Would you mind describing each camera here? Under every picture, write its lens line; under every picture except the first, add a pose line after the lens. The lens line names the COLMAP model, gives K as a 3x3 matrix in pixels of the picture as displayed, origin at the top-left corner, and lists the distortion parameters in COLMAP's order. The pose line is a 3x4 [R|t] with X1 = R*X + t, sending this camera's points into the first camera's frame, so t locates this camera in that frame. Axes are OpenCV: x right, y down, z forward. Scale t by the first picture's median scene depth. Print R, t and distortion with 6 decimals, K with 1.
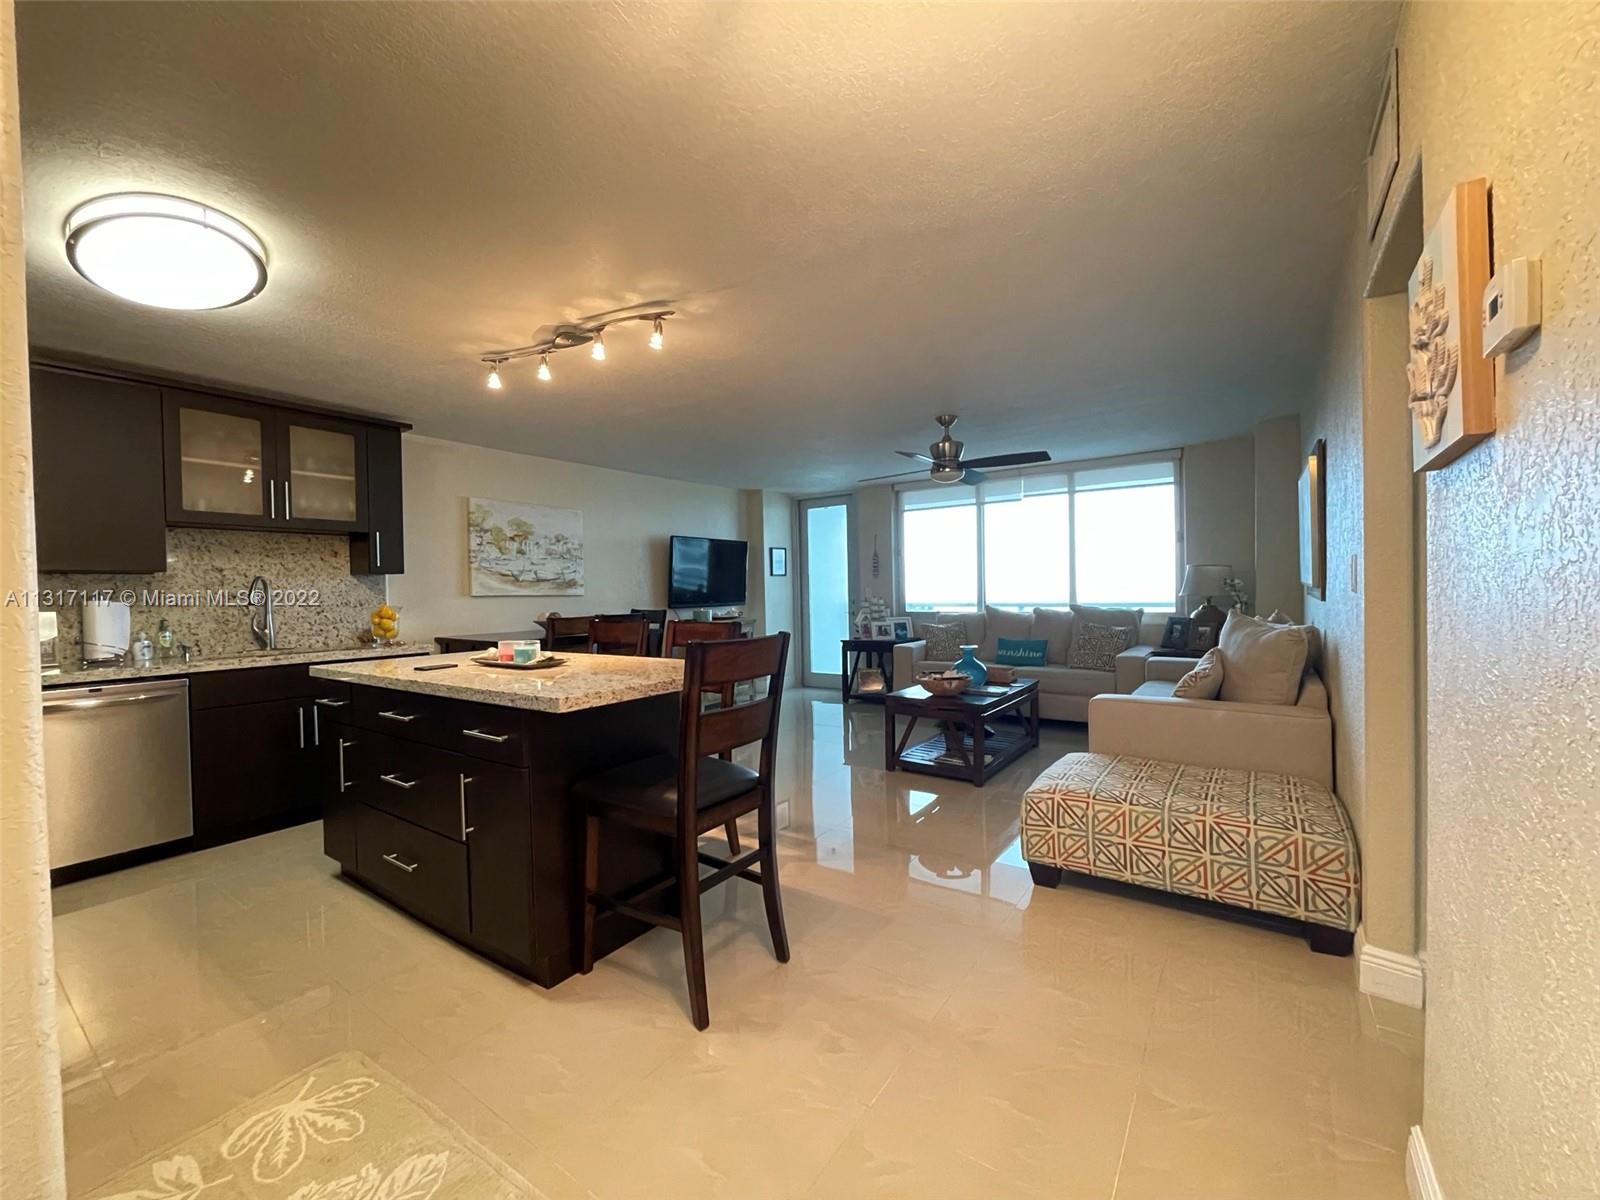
lens RADIAL K [[645.6, 0, 794.4], [0, 645.6, 601.9], [0, 0, 1]] dist [-0.000228, -0.002200]
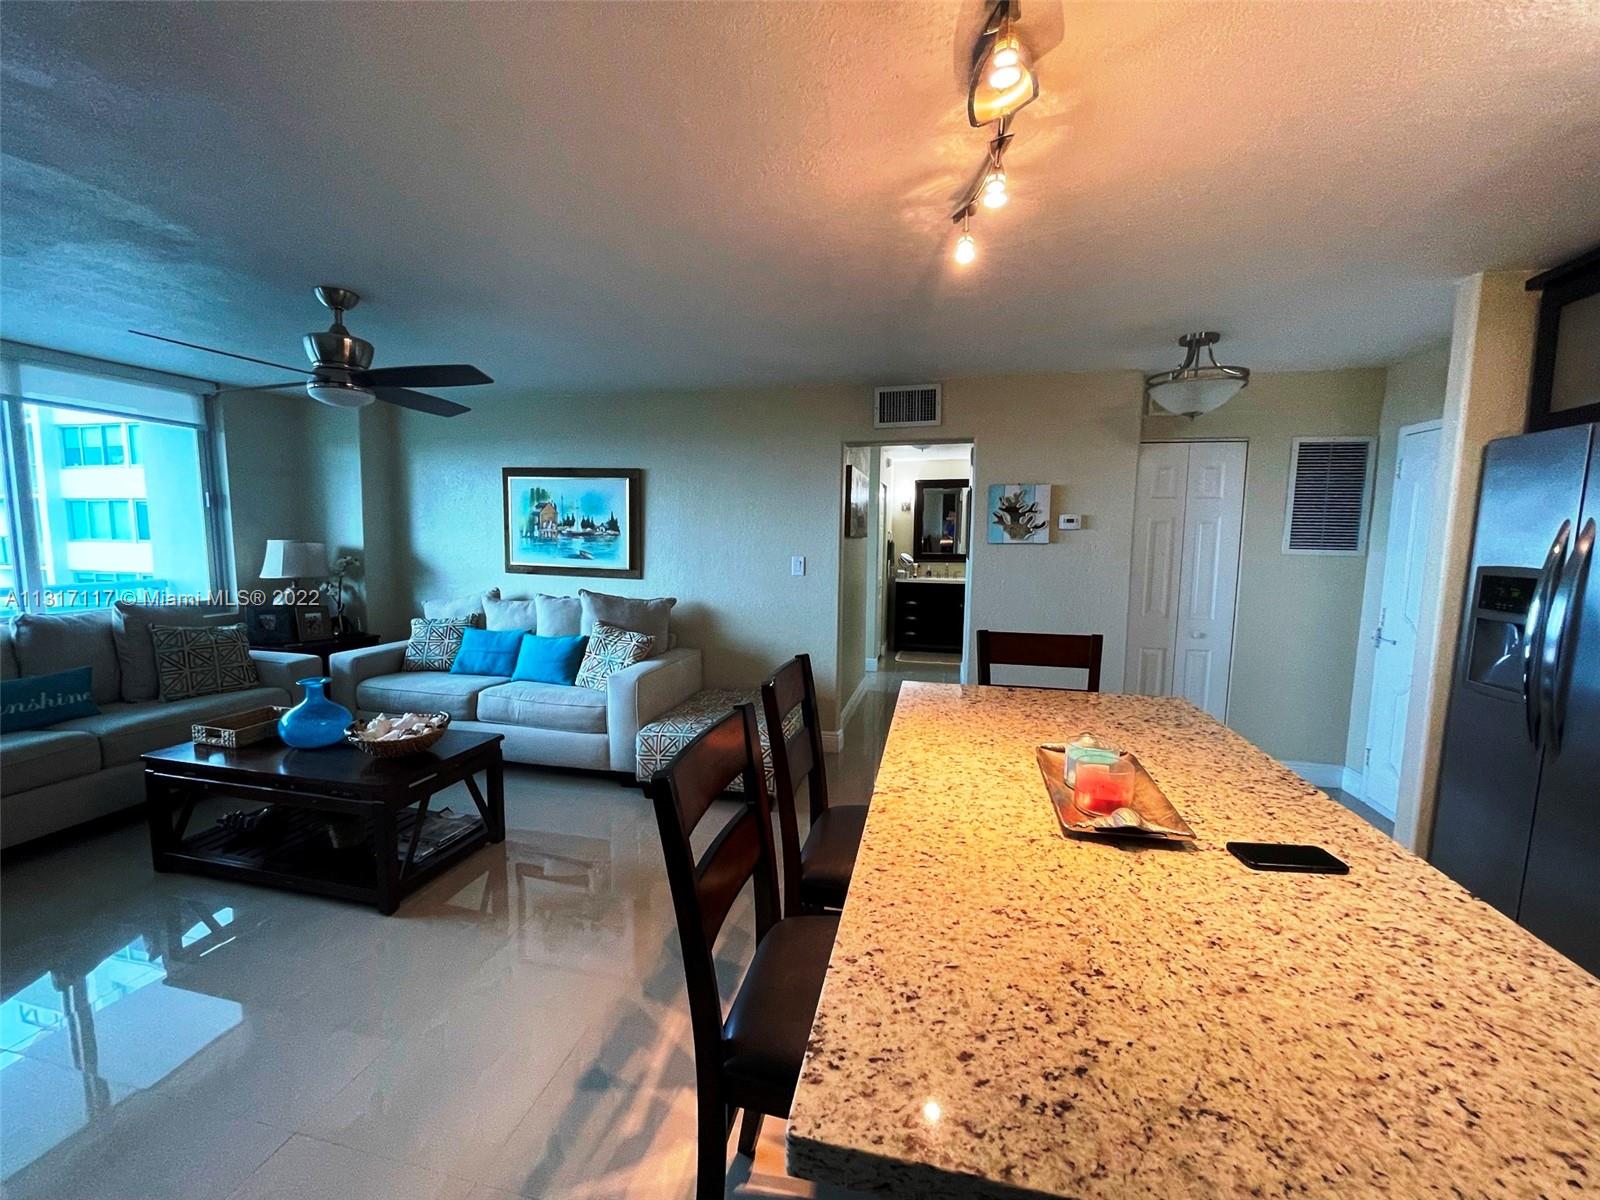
lens RADIAL K [[643.4, 0, 792.7], [0, 643.4, 601.2], [0, 0, 1]] dist [-0.000794, 0.000562]
pose [[-0.372354, -0.083513, 0.924326, -0.424579], [0.011823, 0.995436, 0.094701, -0.053853], [-0.928015, 0.046191, -0.369667, 0.756374]]
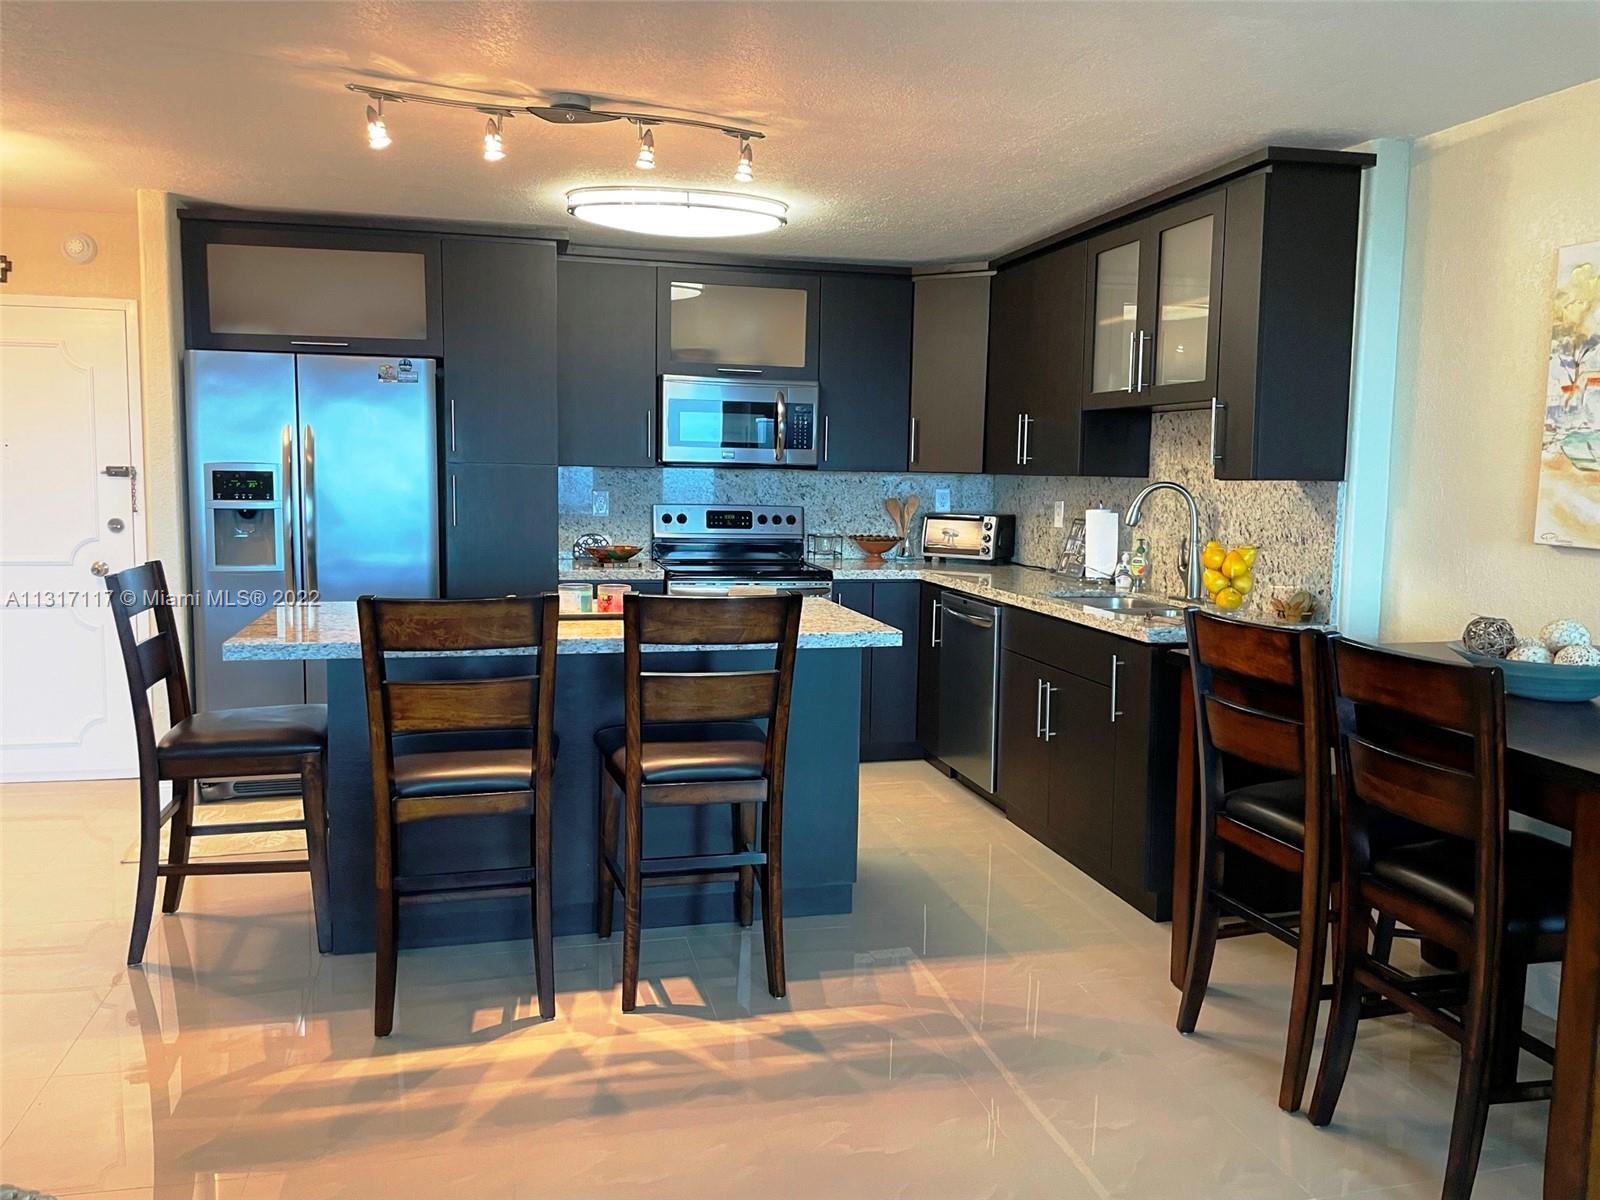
lens RADIAL K [[1216.6, 0, 813.7], [0, 1216.6, 585.0], [0, 0, 1]] dist [0.092957, -0.130327]
pose [[-0.652760, 0.084285, -0.752861, 0.245287], [-0.015828, 0.992057, 0.124788, -0.063280], [0.757399, 0.093372, -0.646242, 1.139404]]
